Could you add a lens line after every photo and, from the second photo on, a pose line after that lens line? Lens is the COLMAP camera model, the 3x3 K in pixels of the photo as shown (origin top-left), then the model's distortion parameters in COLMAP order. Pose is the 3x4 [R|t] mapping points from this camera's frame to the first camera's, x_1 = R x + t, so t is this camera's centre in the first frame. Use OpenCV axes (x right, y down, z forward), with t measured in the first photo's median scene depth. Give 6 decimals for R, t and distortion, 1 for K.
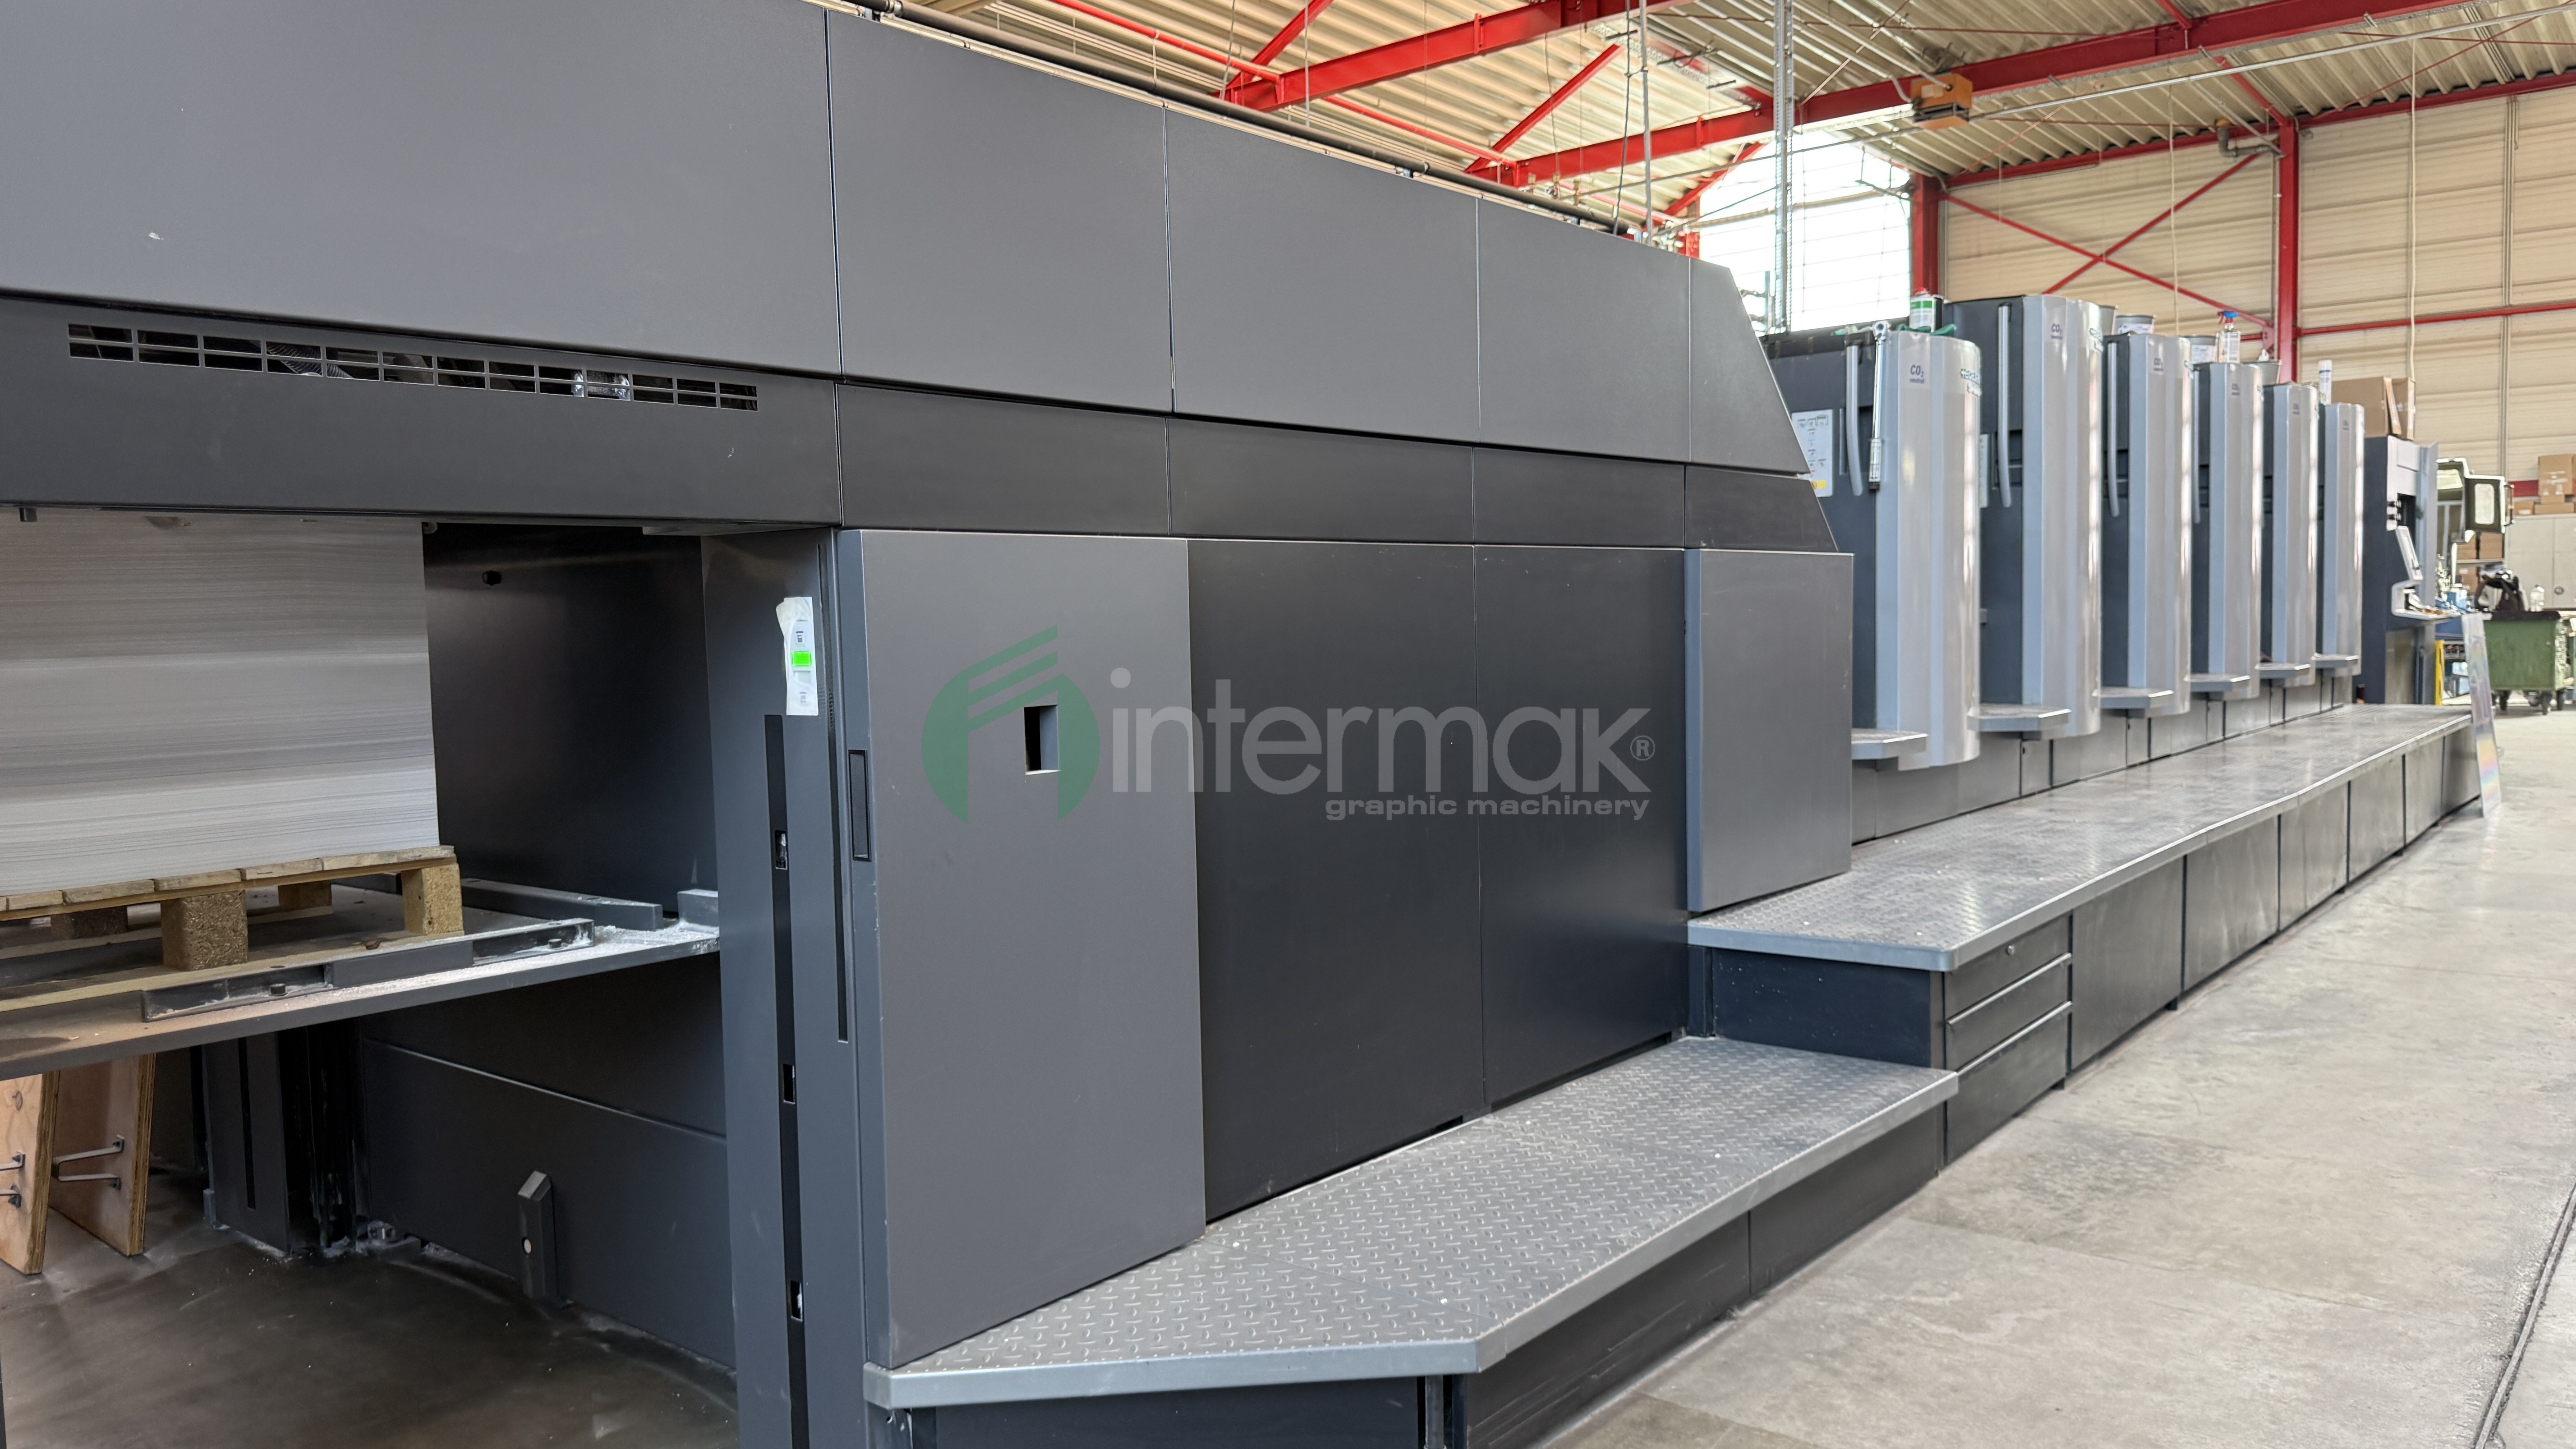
lens RADIAL K [[1830.7, 0, 1297.8], [0, 1830.7, 732.4], [0, 0, 1]] dist [0.044158, -0.055393]
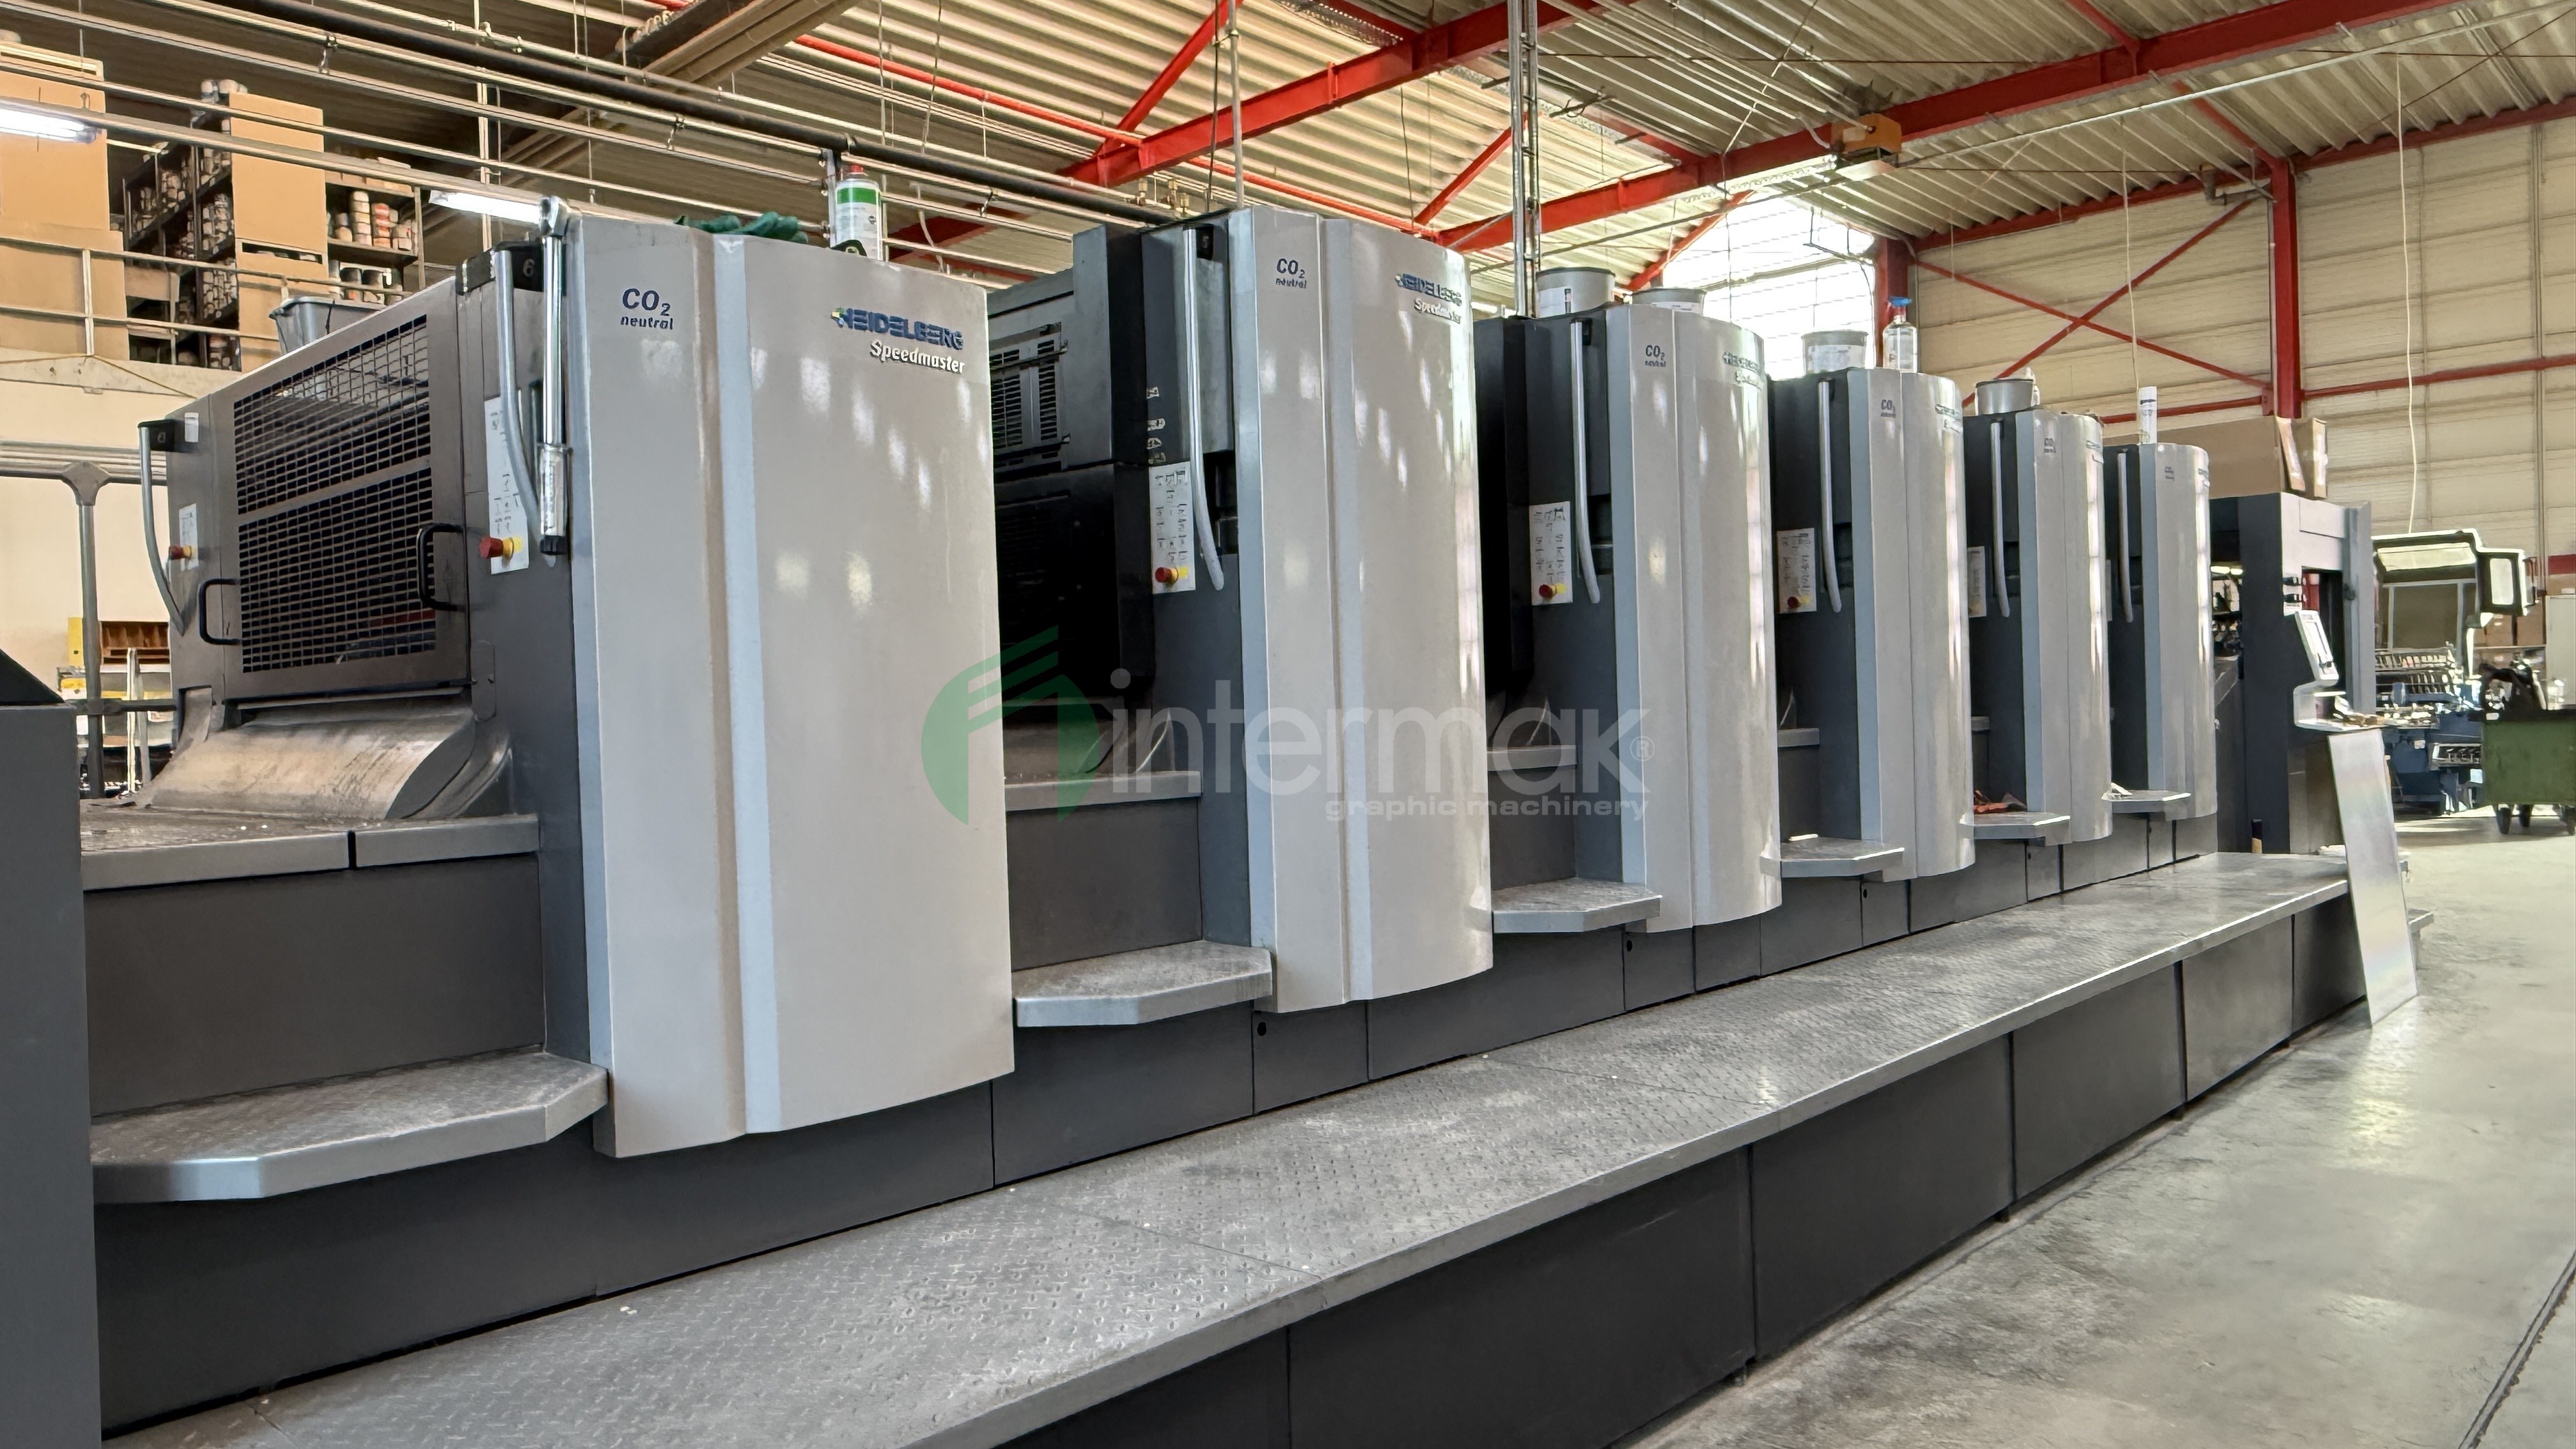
lens RADIAL K [[1743.5, 0, 1319.1], [0, 1743.5, 728.3], [0, 0, 1]] dist [0.007858, -0.004157]
pose [[0.997648, -0.008605, -0.068003, 0.349449], [0.005134, 0.998683, -0.051052, -0.041294], [0.068353, 0.050583, 0.996378, 0.372616]]
